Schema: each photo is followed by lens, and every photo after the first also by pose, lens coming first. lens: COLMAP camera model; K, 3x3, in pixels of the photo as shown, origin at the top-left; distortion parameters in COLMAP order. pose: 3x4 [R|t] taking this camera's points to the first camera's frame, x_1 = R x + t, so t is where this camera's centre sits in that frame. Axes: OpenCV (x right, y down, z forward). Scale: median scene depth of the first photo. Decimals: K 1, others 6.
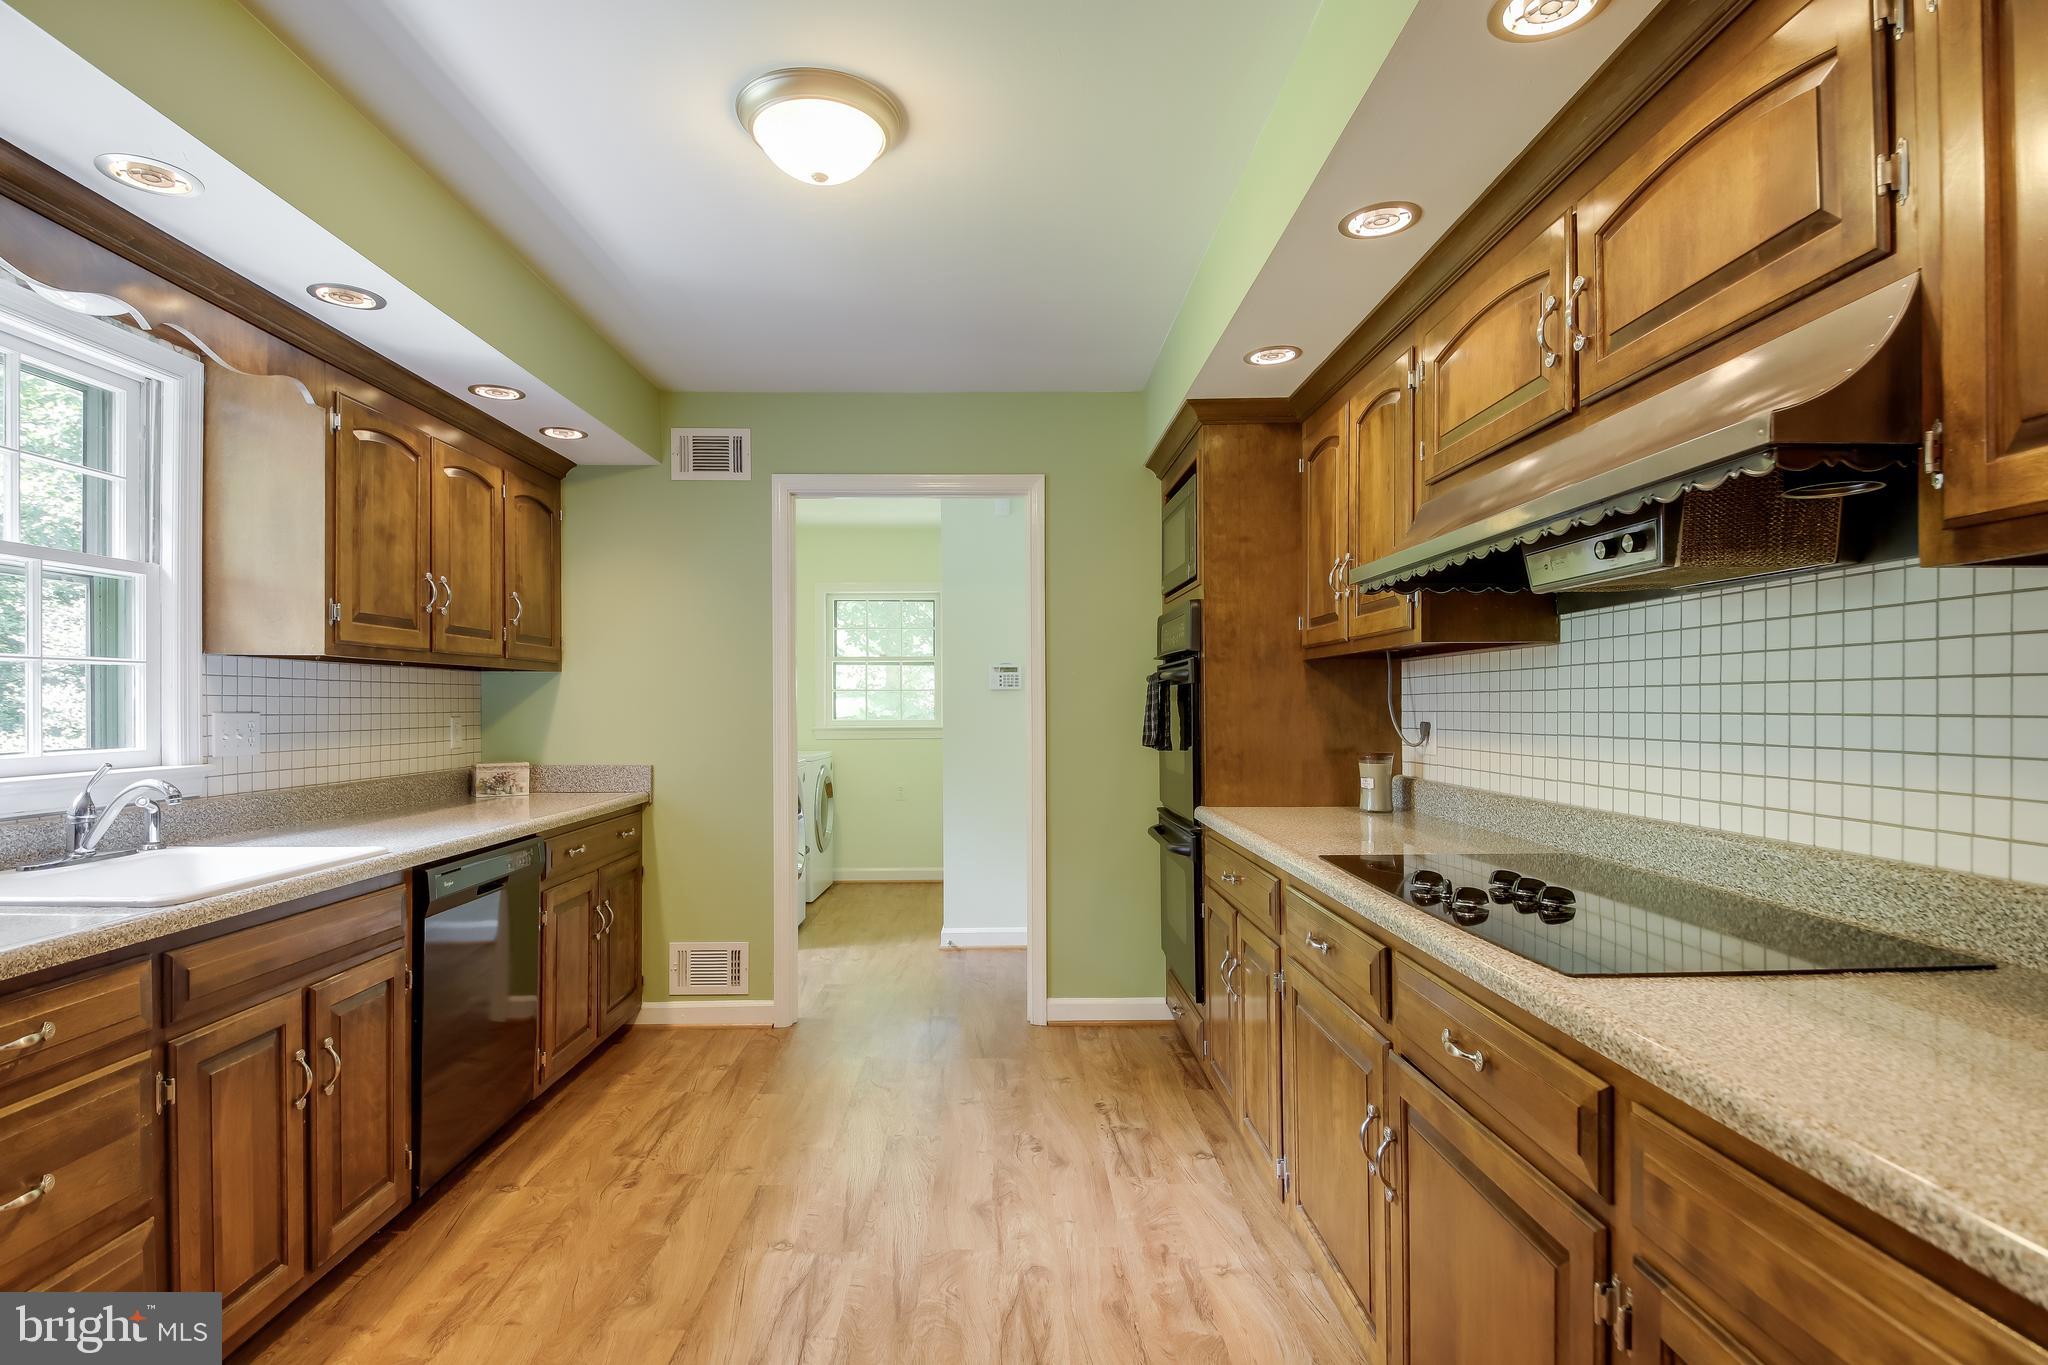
lens RADIAL K [[1042.5, 0, 1058.1], [0, 1042.5, 709.8], [0, 0, 1]] dist [0.012104, -0.016716]
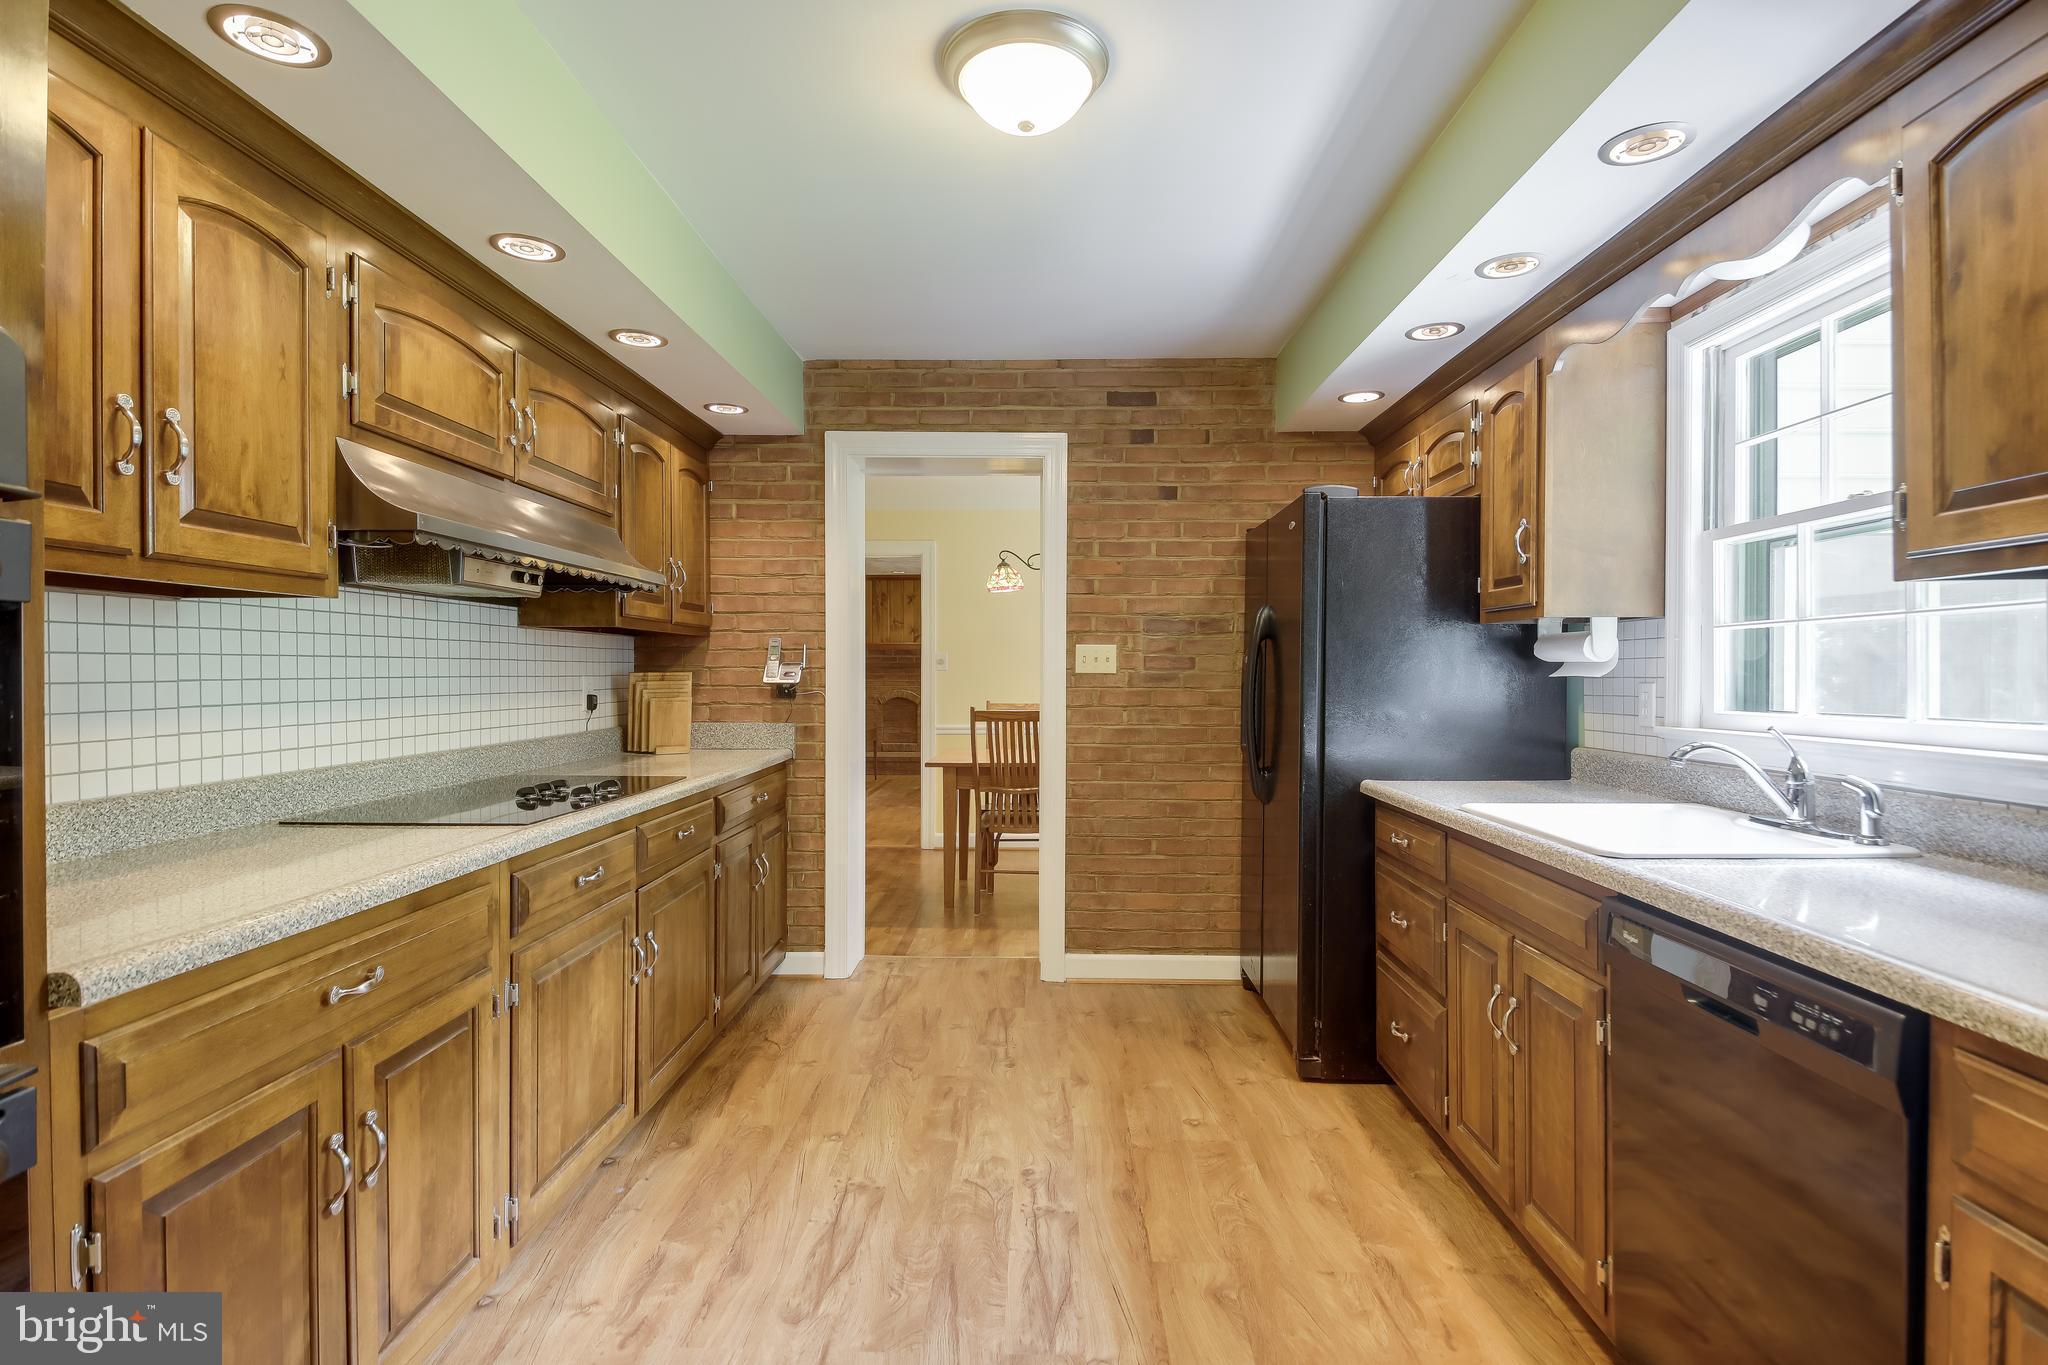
lens RADIAL K [[1042.5, 0, 1038.5], [0, 1042.5, 673.2], [0, 0, 1]] dist [0.012104, -0.016716]
pose [[-0.998752, 0.001566, 0.049928, -0.256277], [0.001853, 0.999982, 0.005693, -0.007121], [-0.049918, 0.005779, -0.998737, 1.781745]]
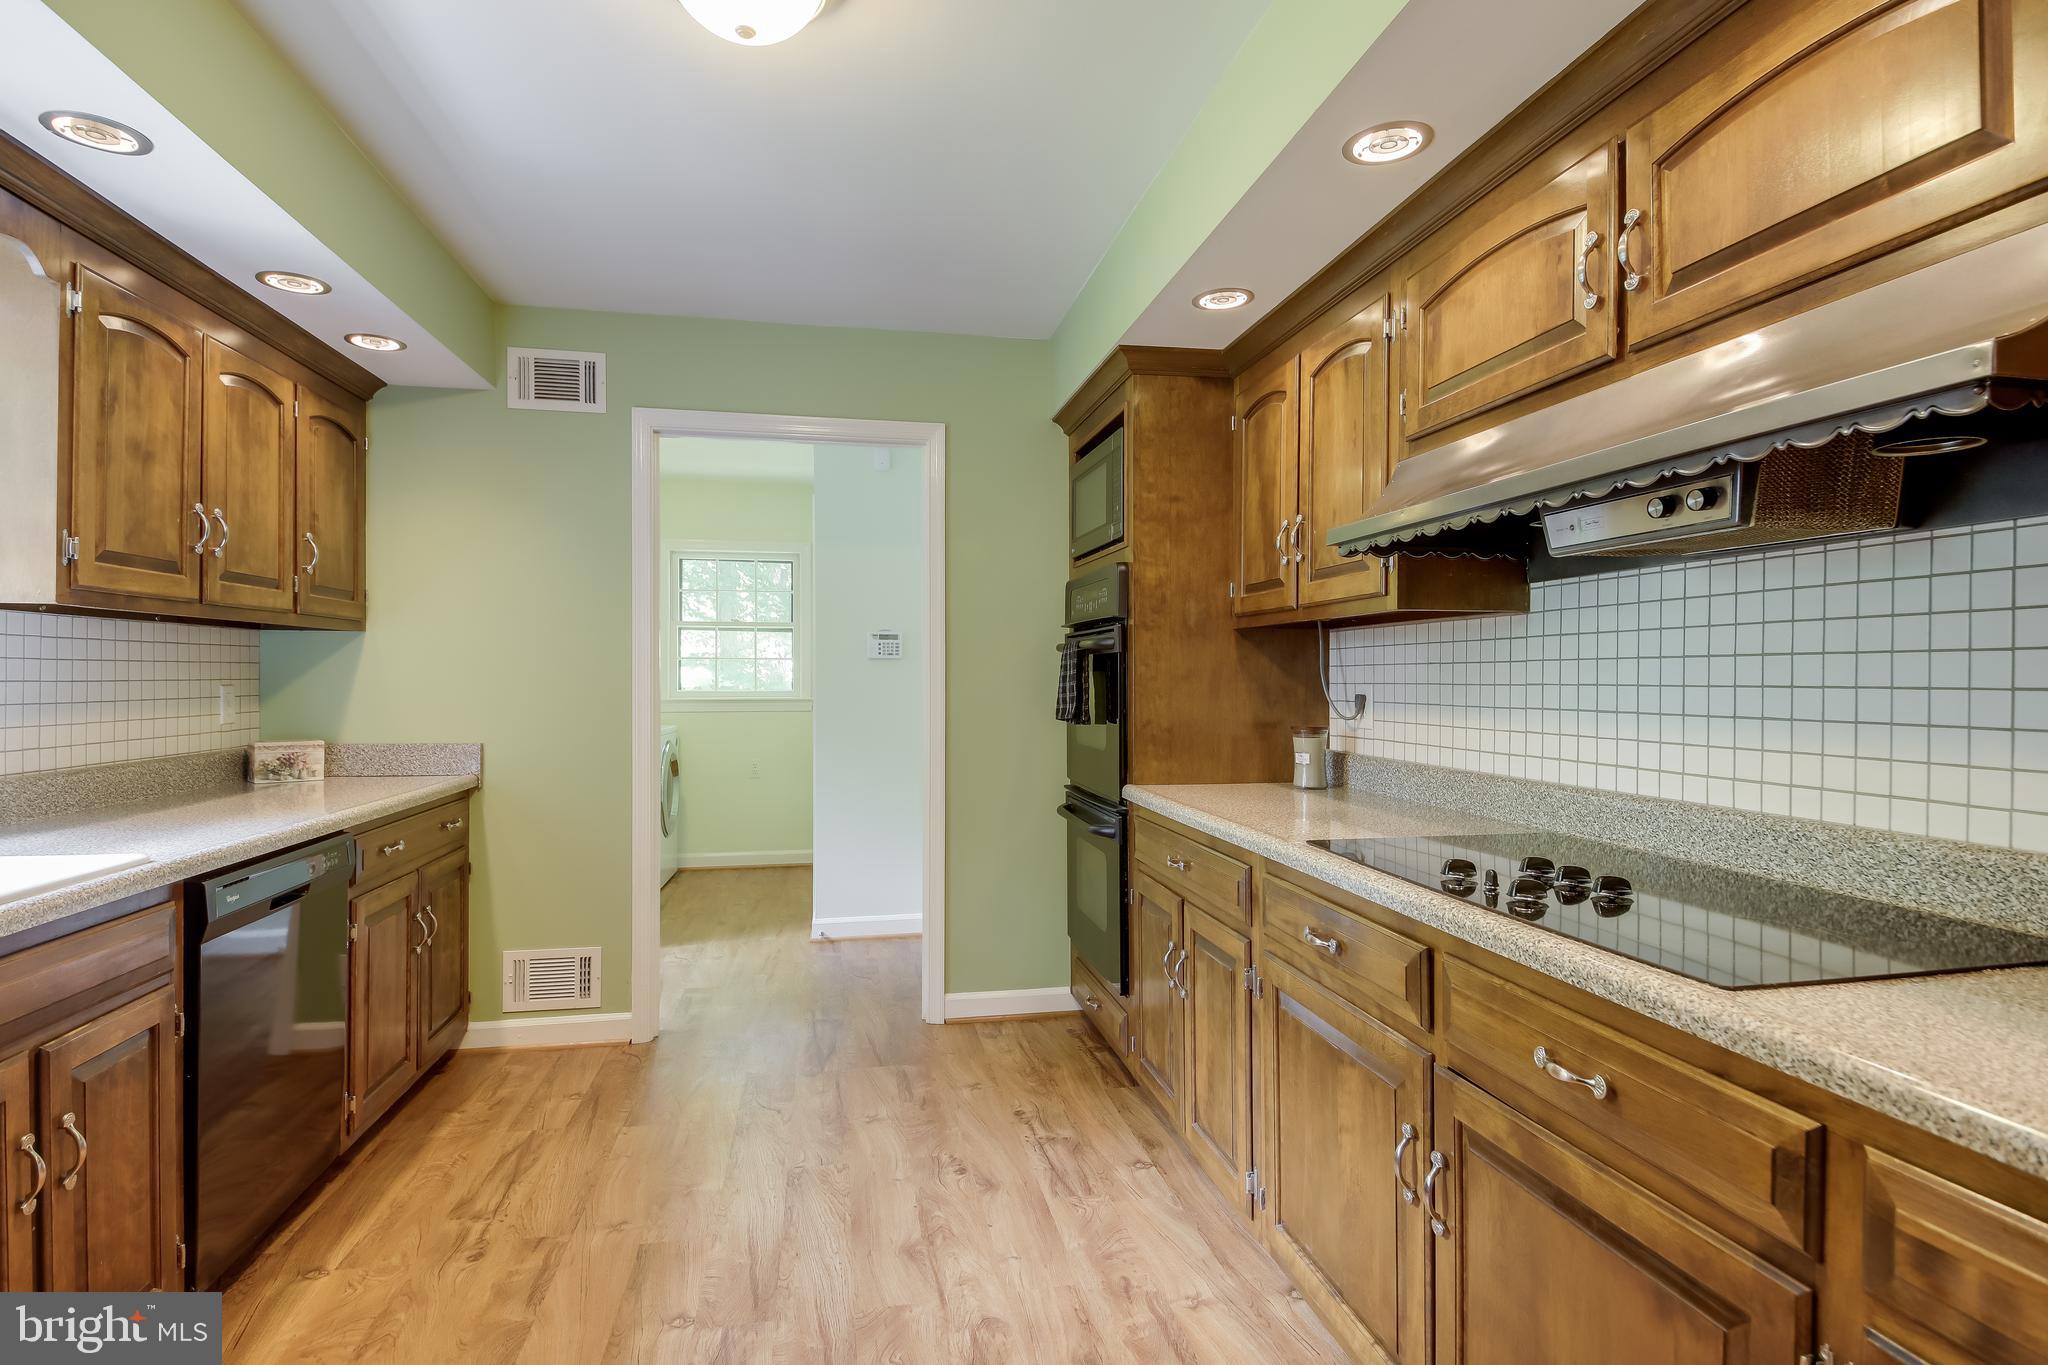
lens RADIAL K [[1042.5, 0, 1061.1], [0, 1042.5, 684.0], [0, 0, 1]] dist [0.012104, -0.016716]
pose [[0.985615, 0.004104, 0.168957, -0.104120], [-0.004520, 0.999988, 0.002078, 0.001570], [-0.168946, -0.002811, 0.985621, 0.125234]]
